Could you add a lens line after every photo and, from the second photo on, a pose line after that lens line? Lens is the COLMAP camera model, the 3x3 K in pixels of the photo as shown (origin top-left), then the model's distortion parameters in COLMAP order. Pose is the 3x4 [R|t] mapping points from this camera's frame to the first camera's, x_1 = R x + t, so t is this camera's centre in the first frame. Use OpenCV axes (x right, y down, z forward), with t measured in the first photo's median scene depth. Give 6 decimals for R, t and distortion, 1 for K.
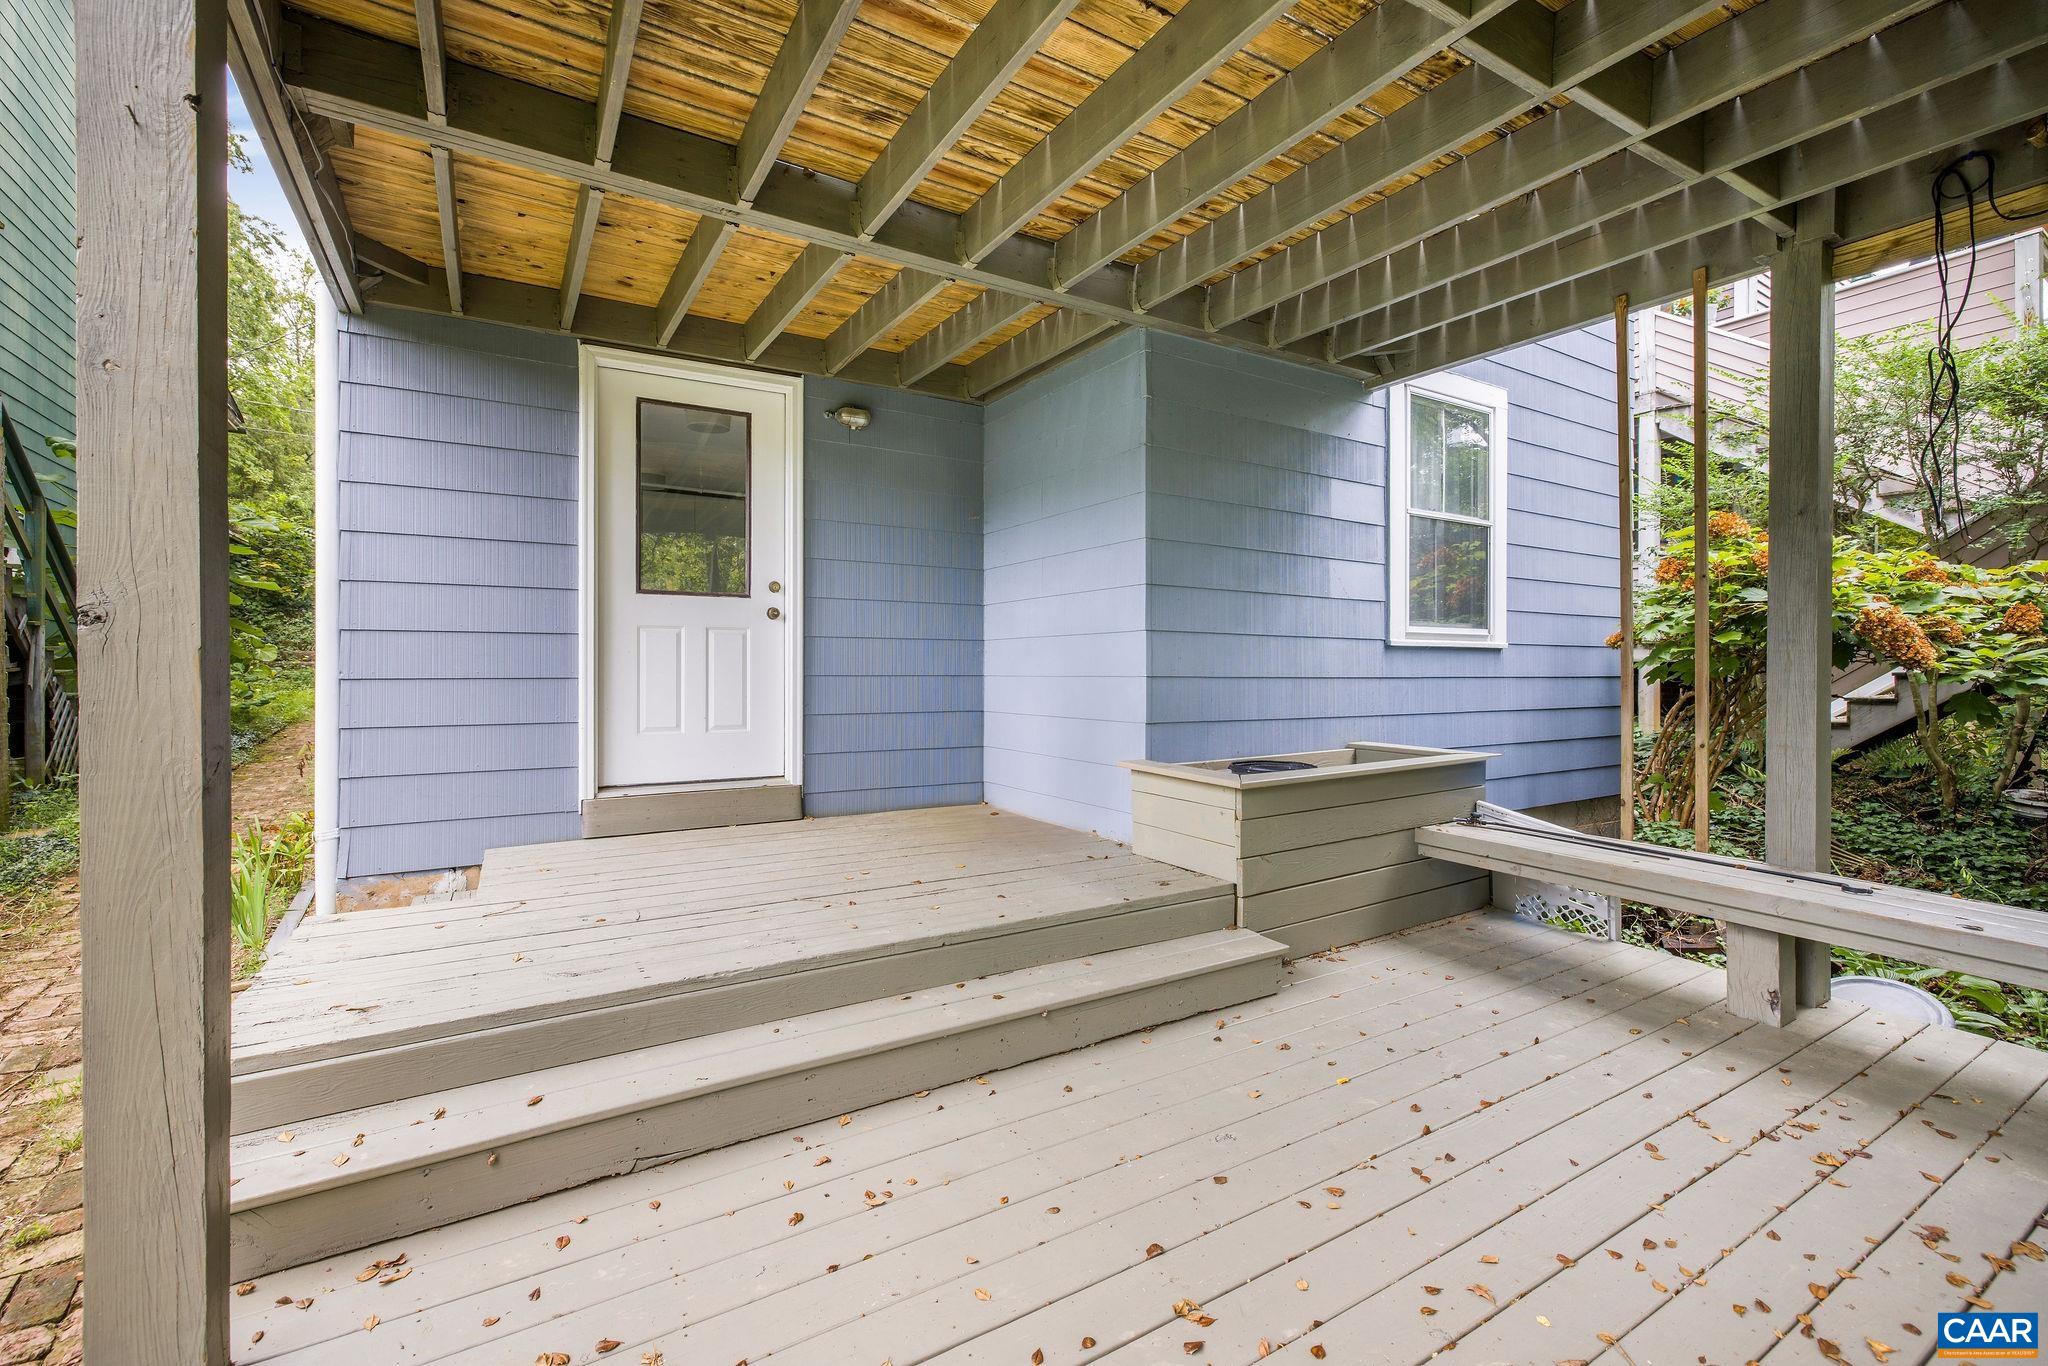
lens RADIAL K [[895.1, 0, 1008.6], [0, 895.1, 669.9], [0, 0, 1]] dist [0.003167, 0.000484]
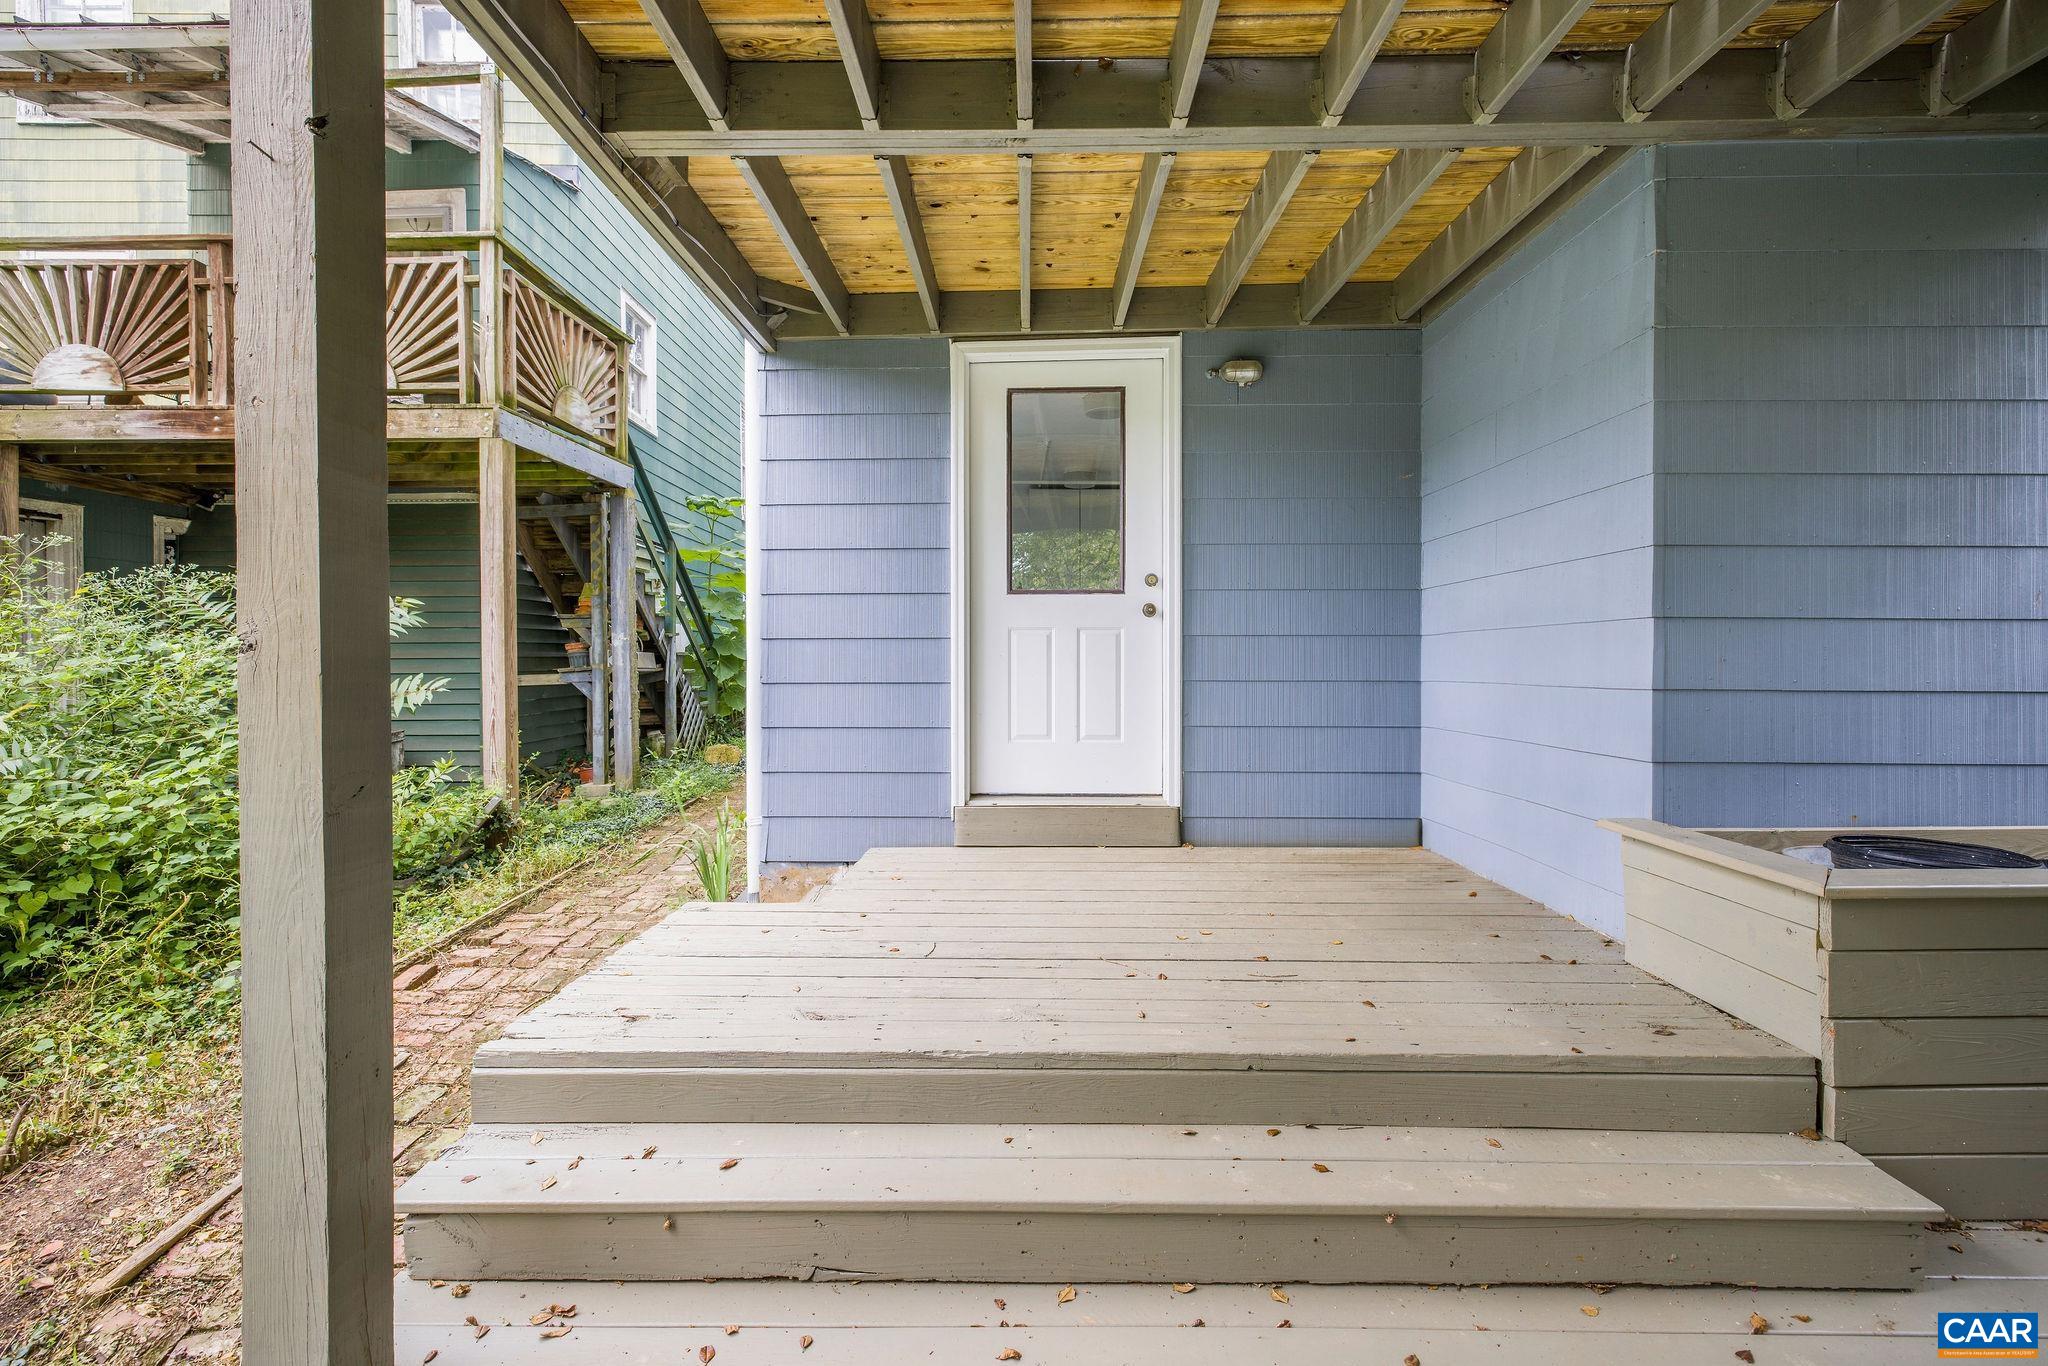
lens RADIAL K [[895.1, 0, 1008.6], [0, 895.1, 669.9], [0, 0, 1]] dist [0.003167, 0.000484]
pose [[0.848237, 0.001369, -0.529616, 0.100644], [0.002872, 0.999970, 0.007185, -0.012442], [0.529610, -0.007616, 0.848207, 0.206291]]
